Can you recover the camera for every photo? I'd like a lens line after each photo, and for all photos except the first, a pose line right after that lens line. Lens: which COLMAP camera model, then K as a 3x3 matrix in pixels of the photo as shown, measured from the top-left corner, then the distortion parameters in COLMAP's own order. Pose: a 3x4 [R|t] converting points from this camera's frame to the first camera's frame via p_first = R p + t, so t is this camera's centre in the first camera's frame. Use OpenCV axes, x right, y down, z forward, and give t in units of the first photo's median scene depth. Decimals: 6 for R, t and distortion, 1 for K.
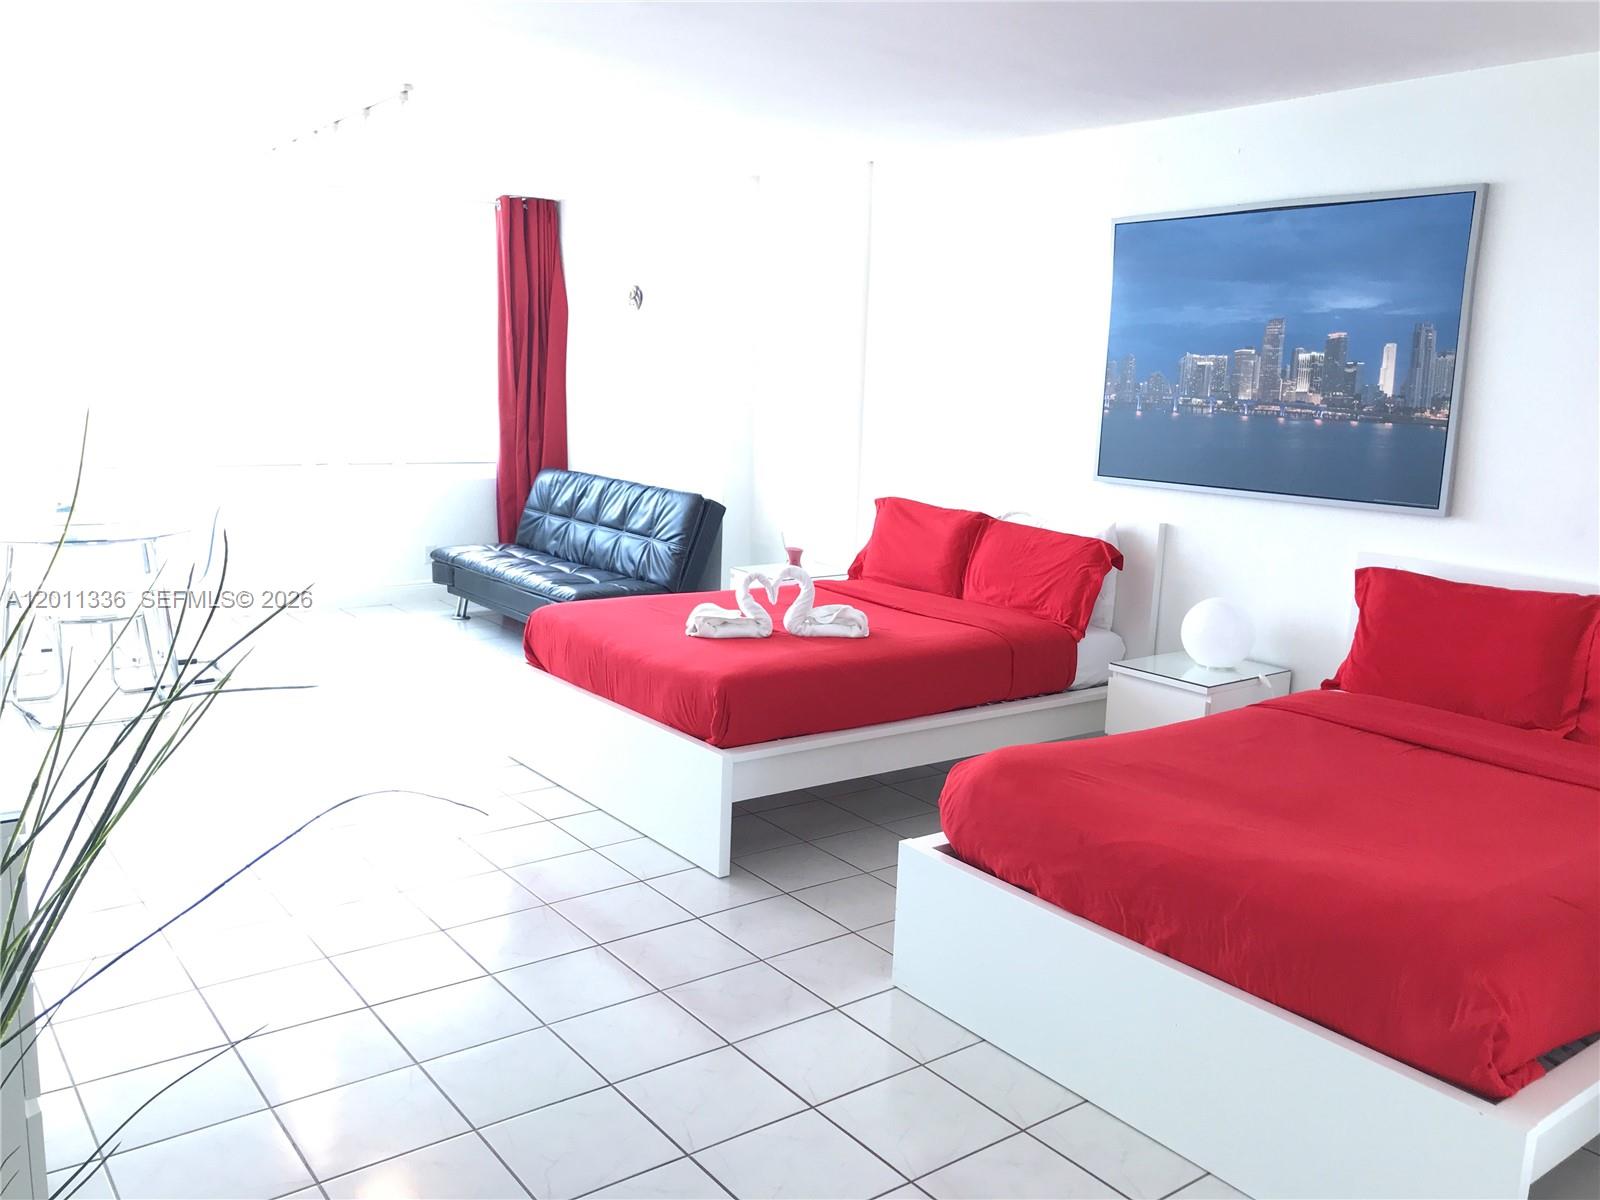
lens RADIAL K [[1311.3, 0, 791.9], [0, 1311.3, 599.1], [0, 0, 1]] dist [0.038100, -0.058068]
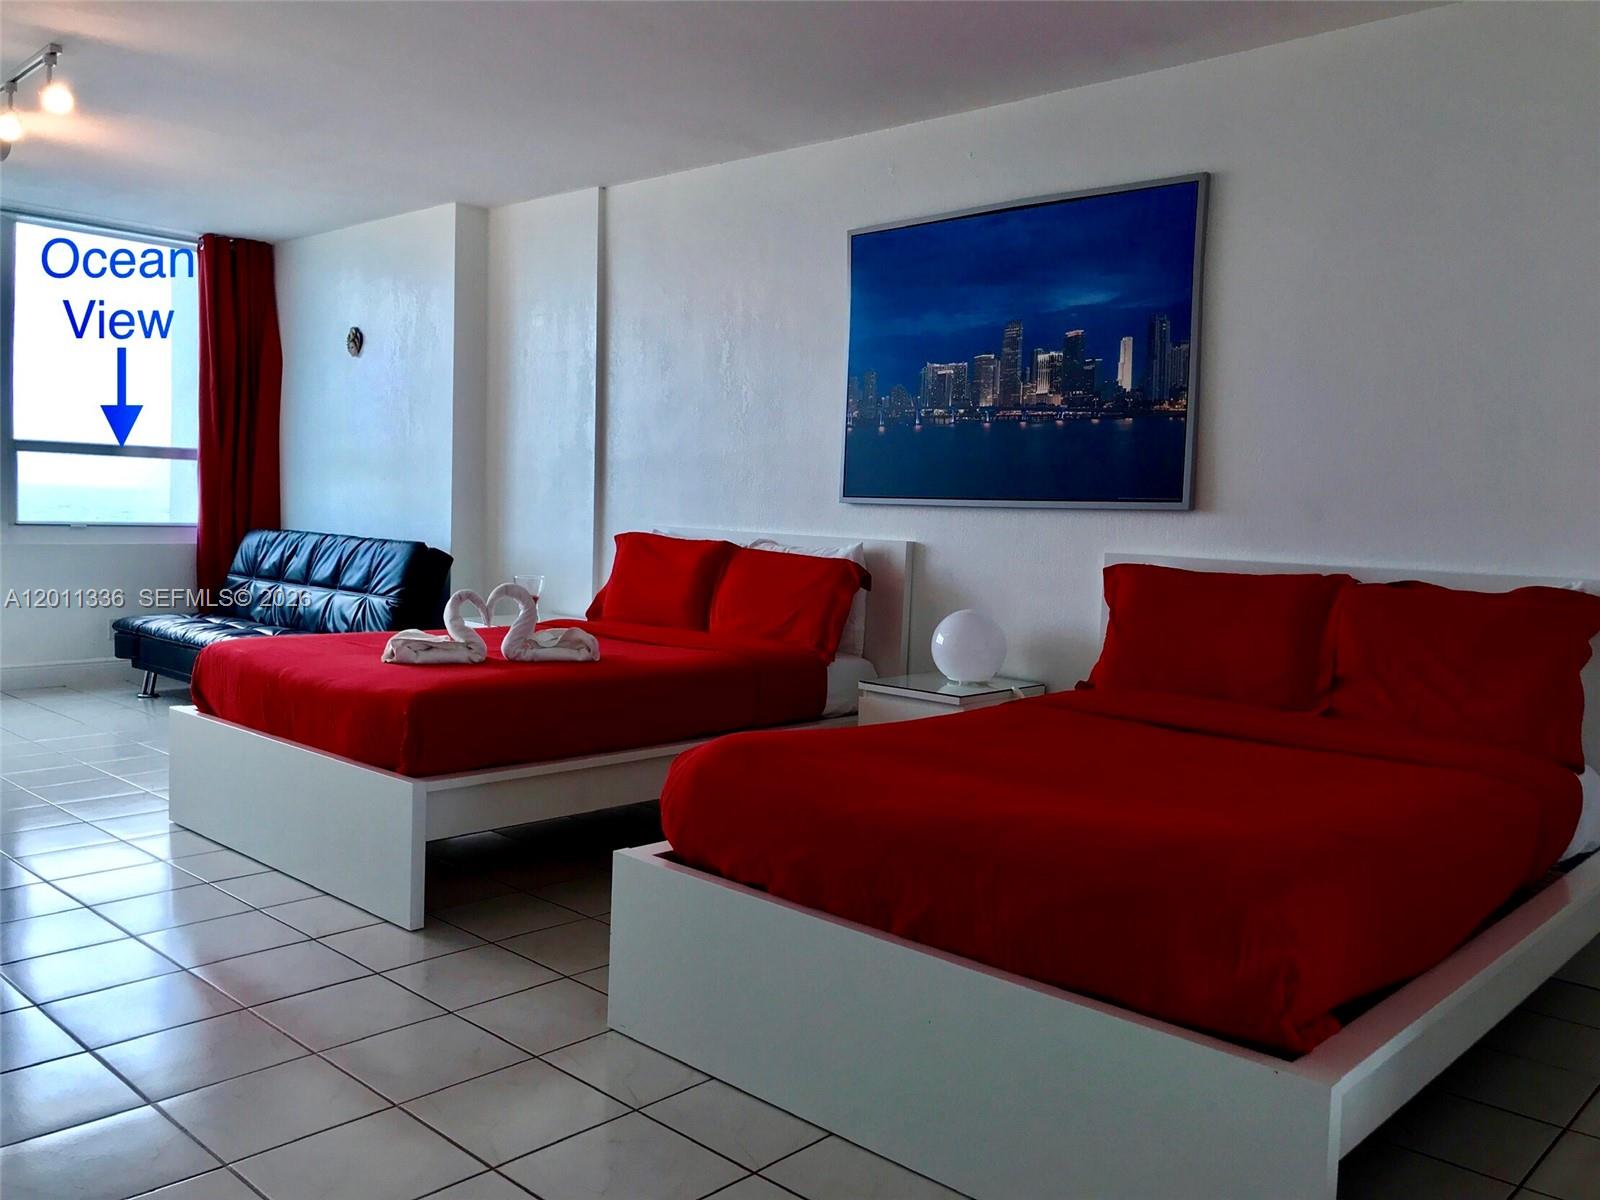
lens RADIAL K [[1311.3, 0, 796.2], [0, 1311.3, 601.4], [0, 0, 1]] dist [0.038100, -0.058068]
pose [[0.984584, -0.012111, 0.174491, 0.042678], [0.028377, 0.995444, -0.091032, 0.085353], [-0.172594, 0.094580, 0.980442, 0.109426]]
